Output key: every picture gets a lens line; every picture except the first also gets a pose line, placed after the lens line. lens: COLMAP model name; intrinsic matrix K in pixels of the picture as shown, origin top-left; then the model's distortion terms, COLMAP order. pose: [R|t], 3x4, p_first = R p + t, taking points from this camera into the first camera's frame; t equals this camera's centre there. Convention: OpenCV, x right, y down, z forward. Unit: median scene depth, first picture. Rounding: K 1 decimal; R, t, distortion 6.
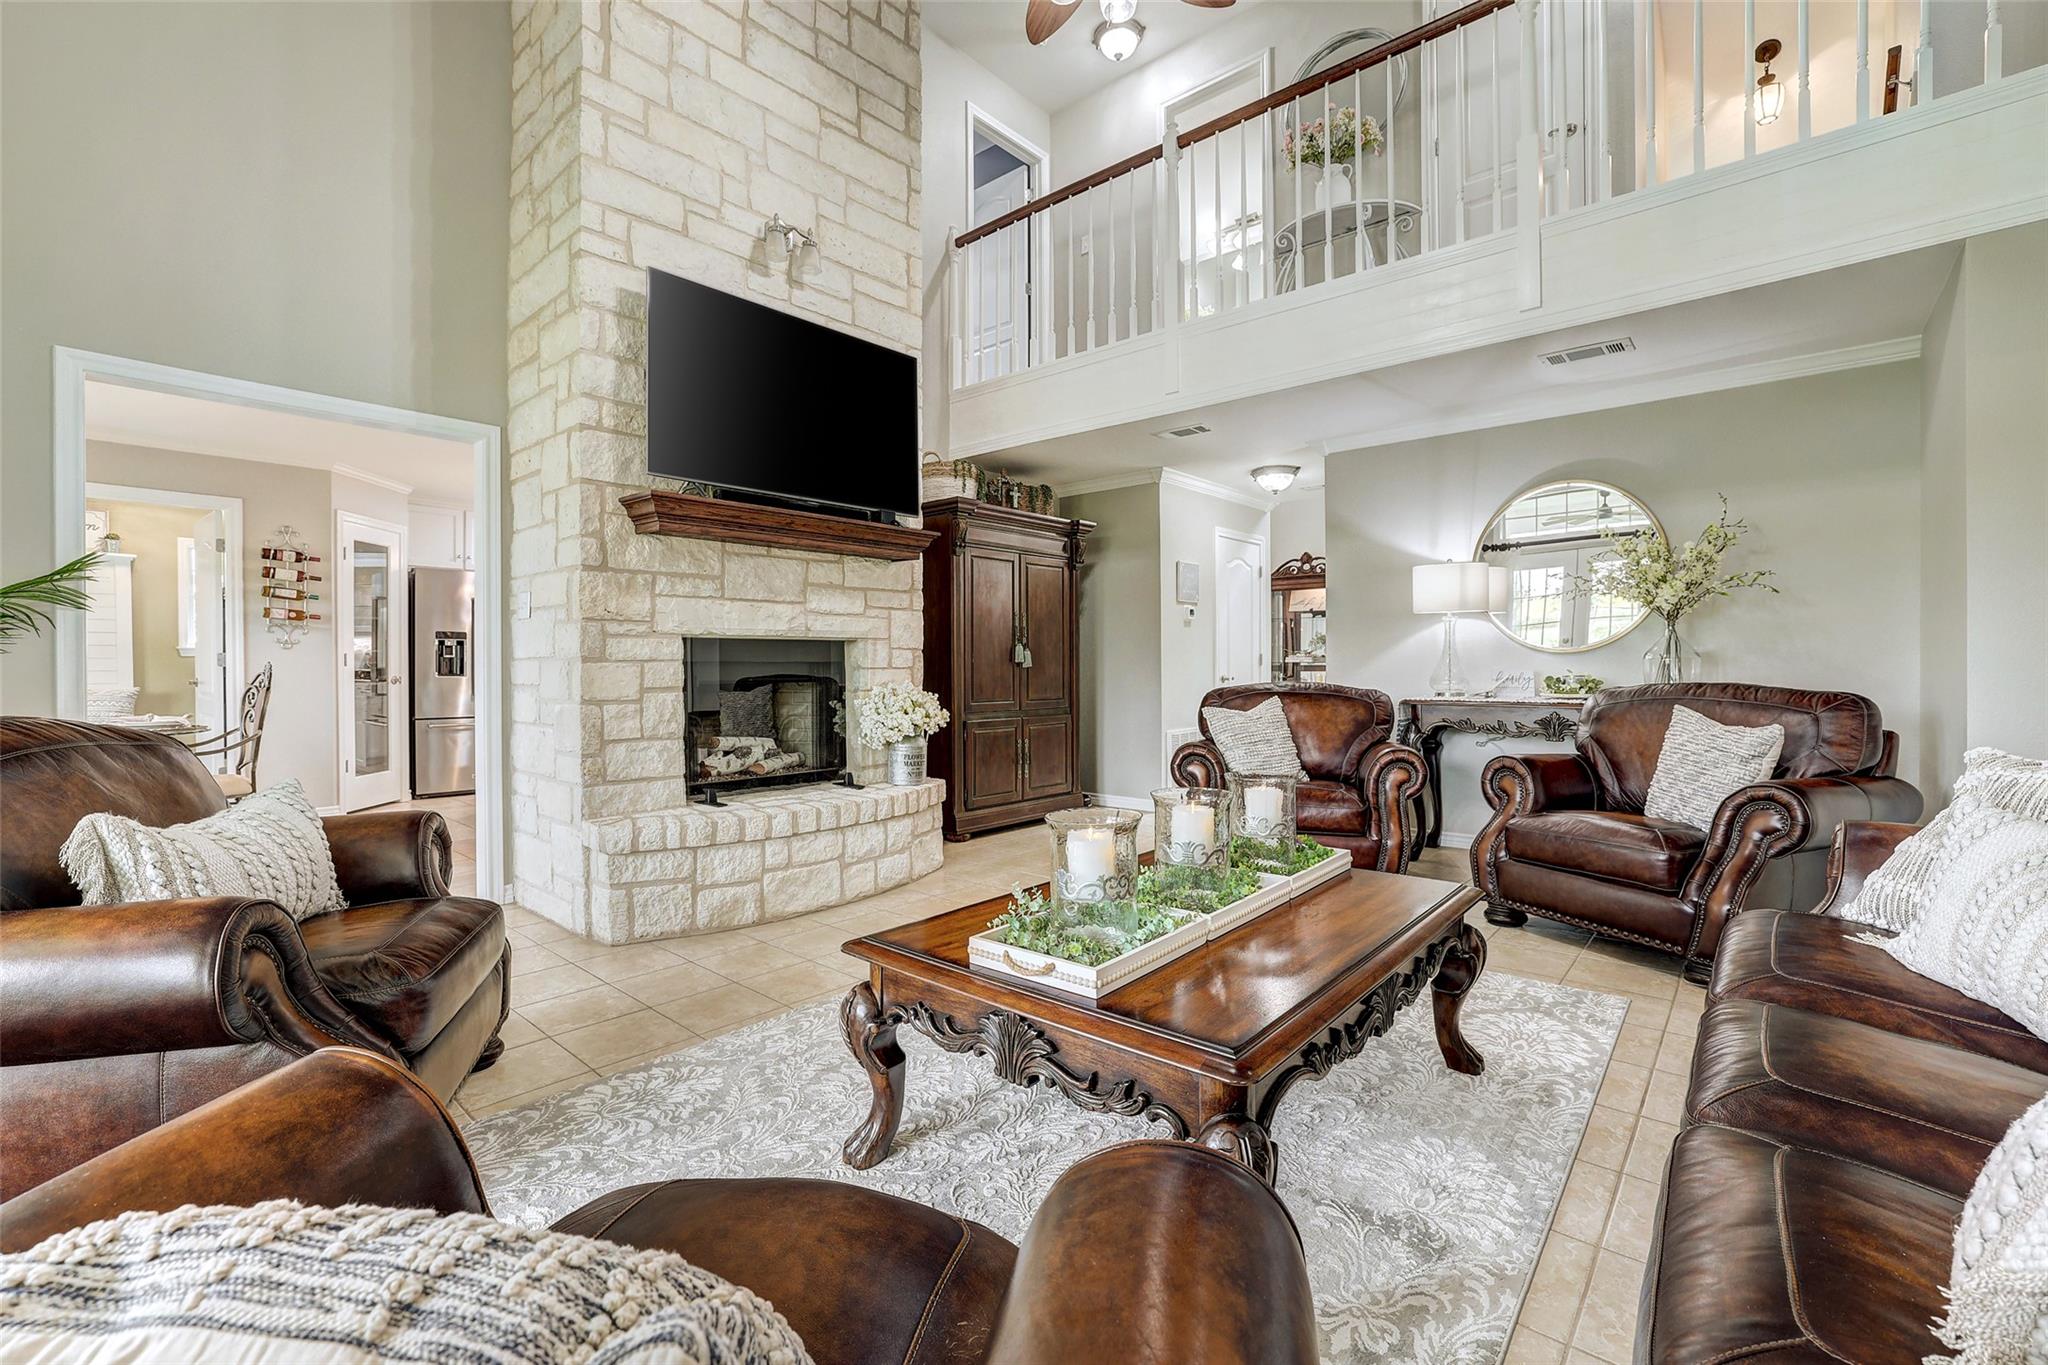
lens RADIAL K [[903.4, 0, 1023.2], [0, 903.4, 679.2], [0, 0, 1]] dist [-0.029052, 0.001892]
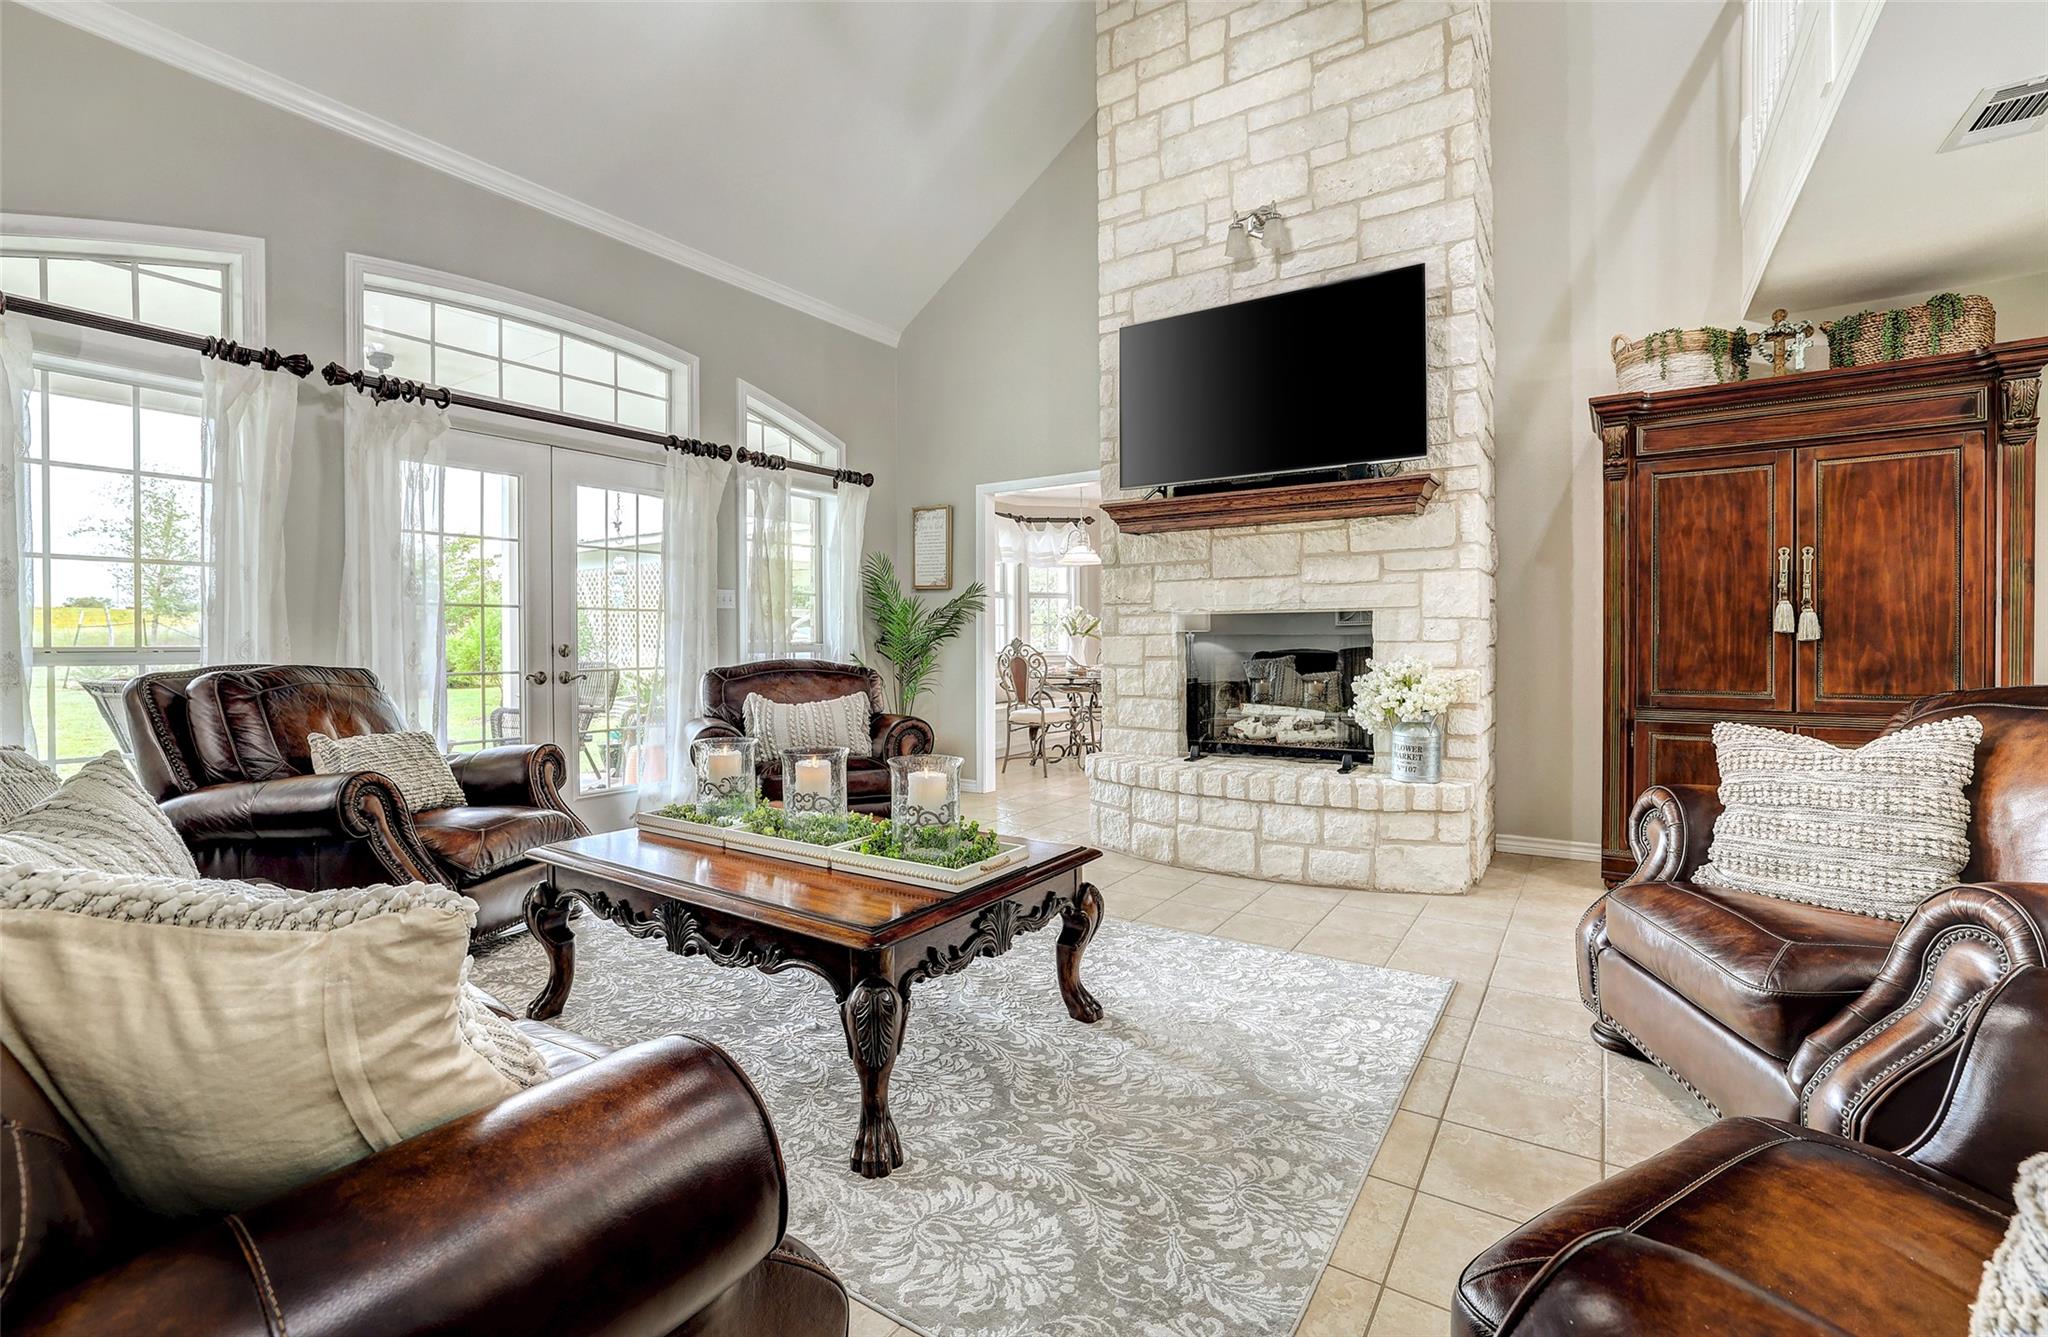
lens RADIAL K [[920.6, 0, 1020.0], [0, 920.6, 651.1], [0, 0, 1]] dist [0.001266, 0.000473]
pose [[0.109787, 0.011895, -0.993884, 0.797454], [-0.015017, 0.999834, 0.010308, -0.007735], [0.993842, 0.013794, 0.109947, 0.642664]]
